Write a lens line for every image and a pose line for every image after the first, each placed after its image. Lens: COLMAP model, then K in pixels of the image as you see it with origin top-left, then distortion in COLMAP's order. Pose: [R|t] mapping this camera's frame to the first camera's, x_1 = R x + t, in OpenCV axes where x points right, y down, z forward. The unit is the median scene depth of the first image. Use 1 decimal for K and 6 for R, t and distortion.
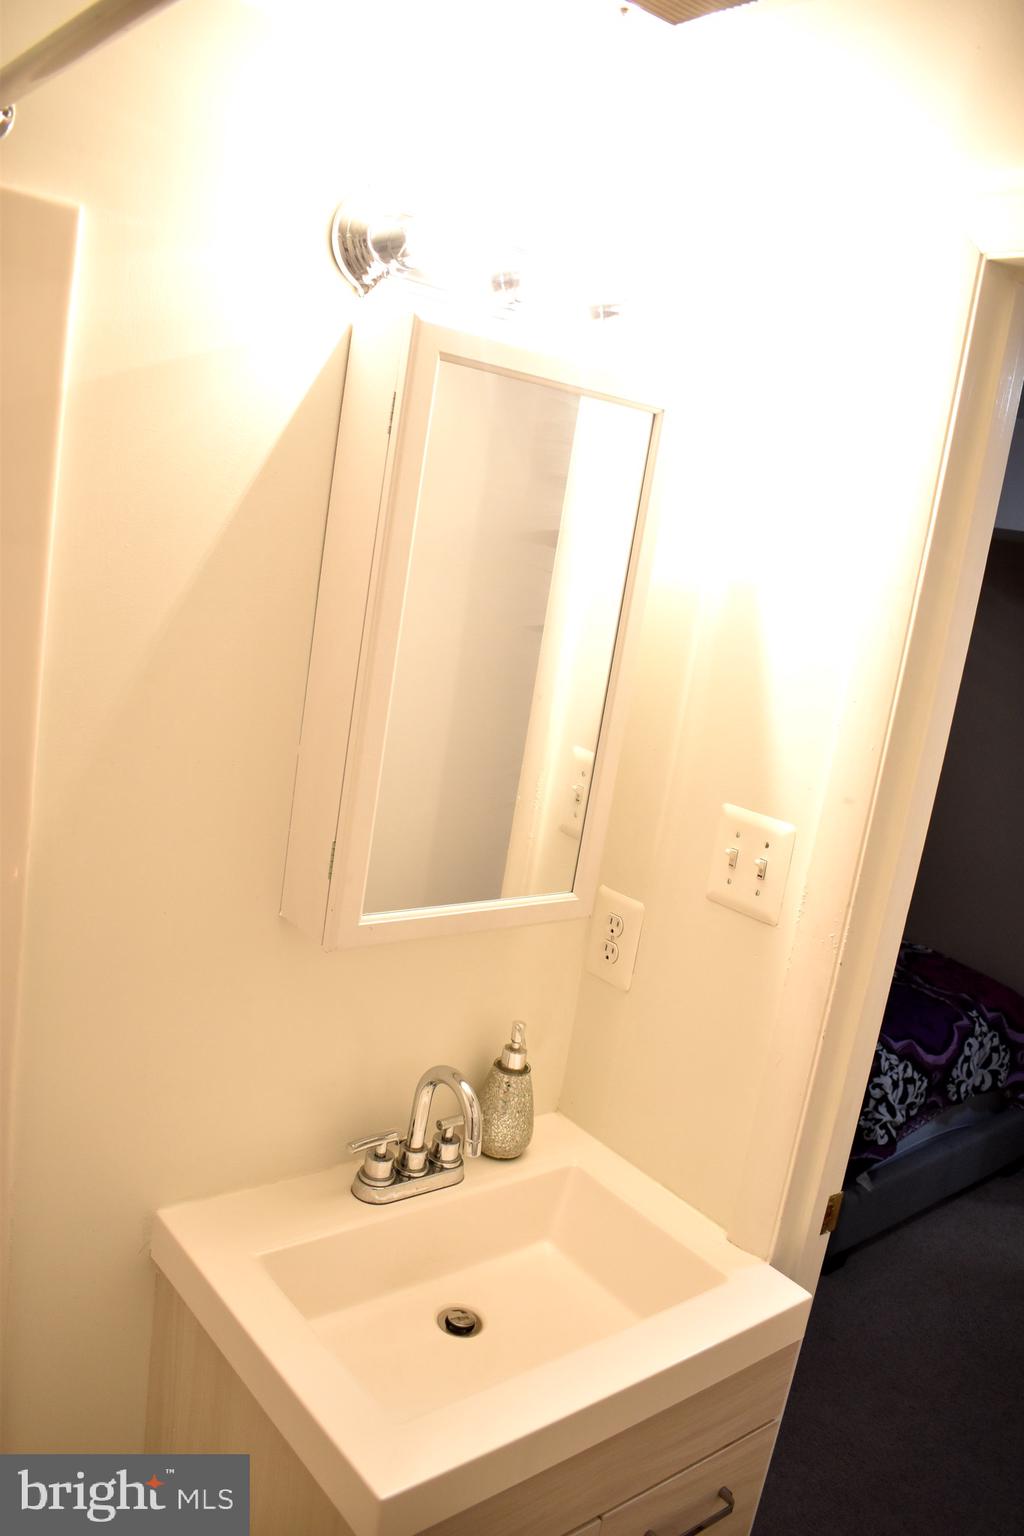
lens RADIAL K [[1203.3, 0, 512.0], [0, 1203.3, 768.0], [0, 0, 1]] dist [-0.089593, 0.015332]
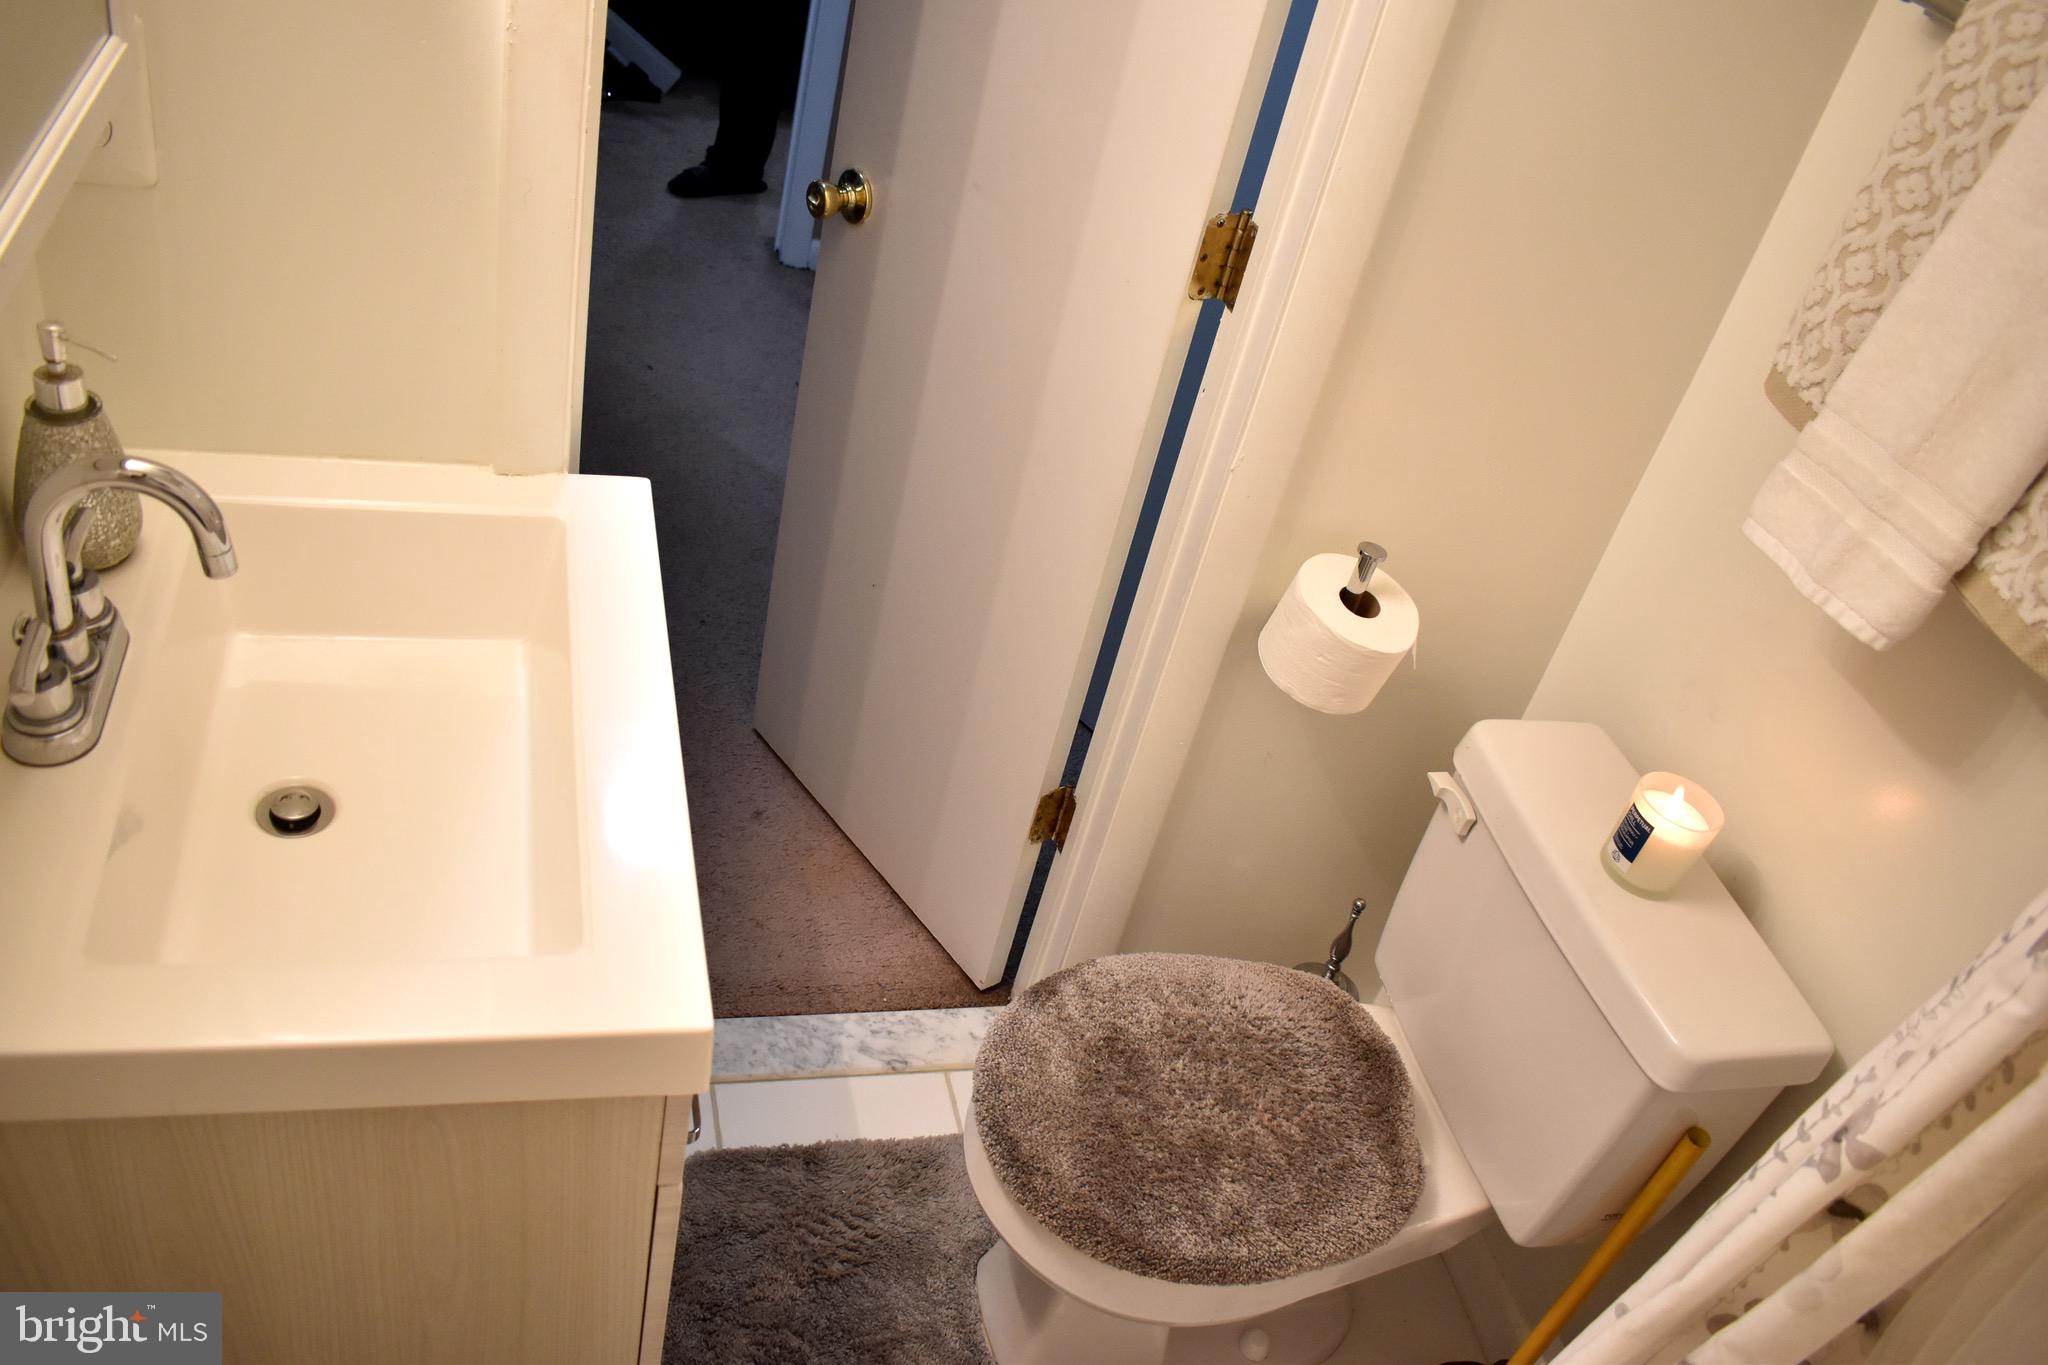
lens RADIAL K [[1588.6, 0, 1024.0], [0, 1588.6, 682.5], [0, 0, 1]] dist [-0.001030, 0.002688]
pose [[0.438027, -0.600151, 0.669292, -0.377368], [0.040298, 0.756877, 0.652314, -0.104239], [-0.898058, -0.258760, 0.355718, 0.359137]]
